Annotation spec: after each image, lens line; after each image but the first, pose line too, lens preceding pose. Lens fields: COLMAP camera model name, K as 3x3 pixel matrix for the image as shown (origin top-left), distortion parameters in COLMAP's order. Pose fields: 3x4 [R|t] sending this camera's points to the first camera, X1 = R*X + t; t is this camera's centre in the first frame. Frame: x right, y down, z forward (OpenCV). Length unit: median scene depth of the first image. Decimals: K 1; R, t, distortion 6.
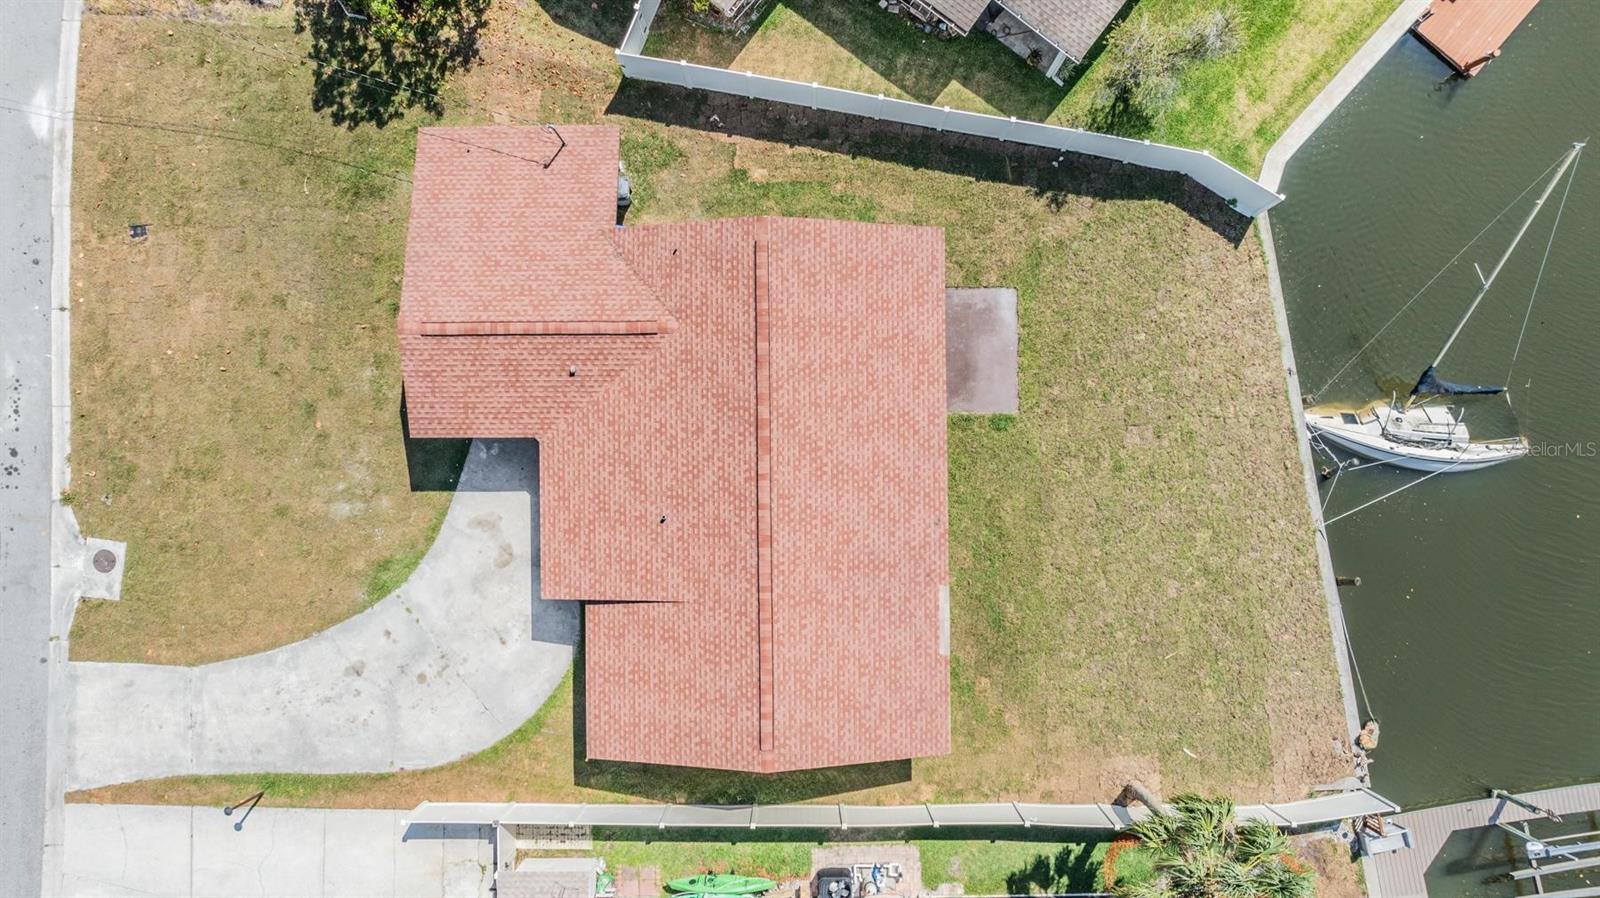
lens RADIAL K [[1127.1, 0, 800.0], [0, 1127.1, 449.0], [0, 0, 1]] dist [-0.018946, 0.001328]
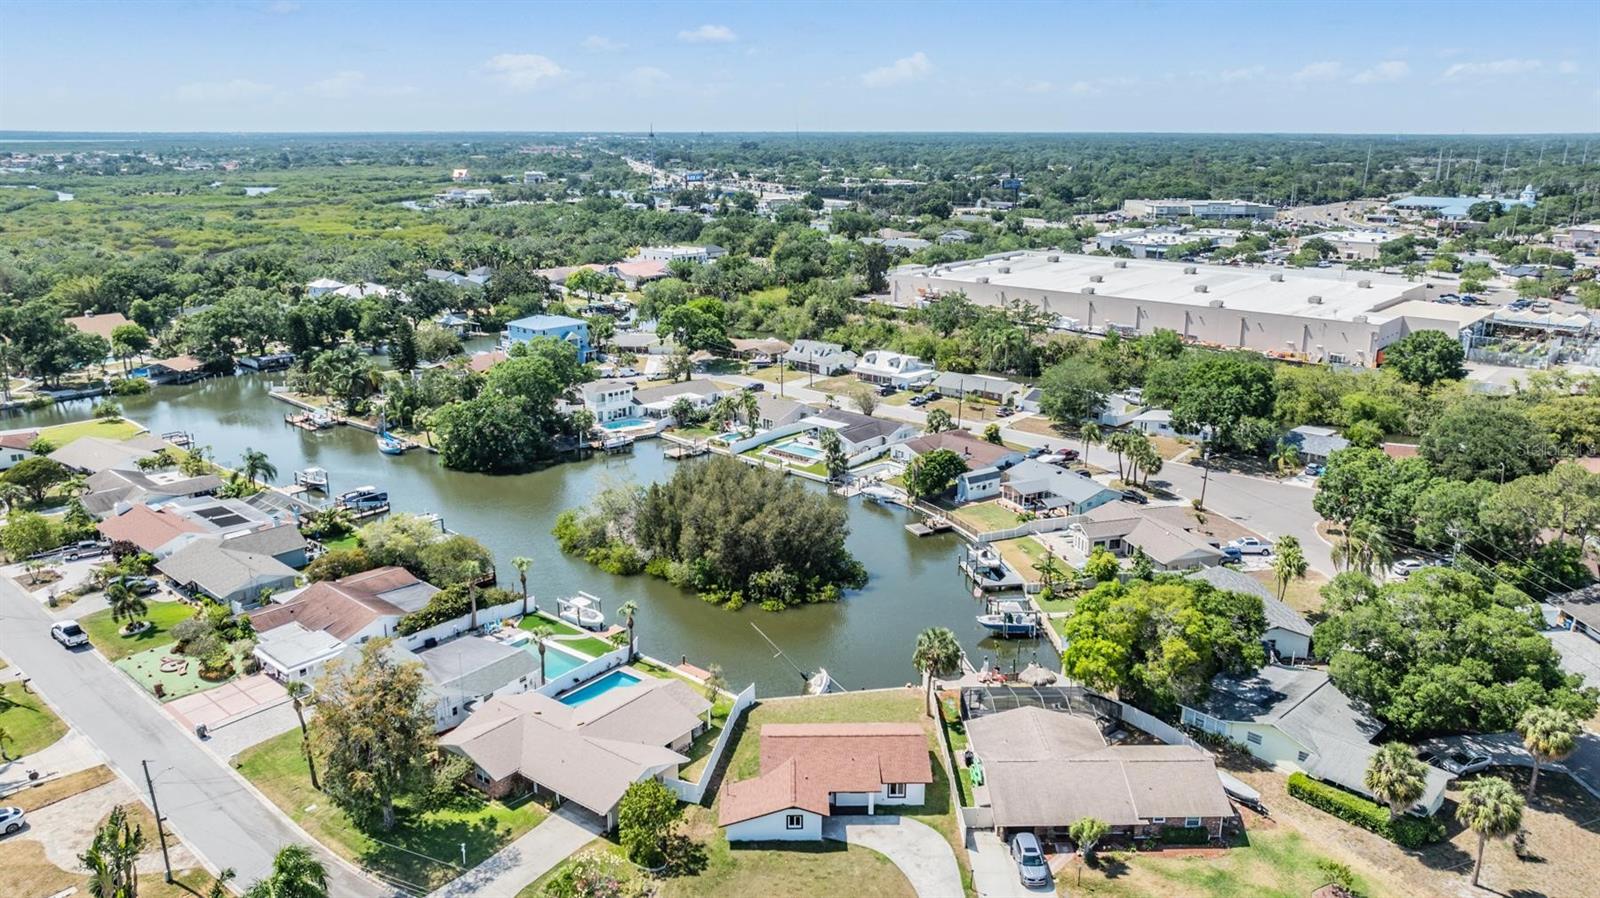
lens RADIAL K [[1141.3, 0, 800.0], [0, 1141.3, 449.0], [0, 0, 1]] dist [-0.018281, -0.005166]
pose [[-0.003779, -0.257424, 0.966291, -2.687453], [0.999620, 0.025419, 0.010681, -0.128177], [-0.027312, 0.965964, 0.257230, -0.599916]]
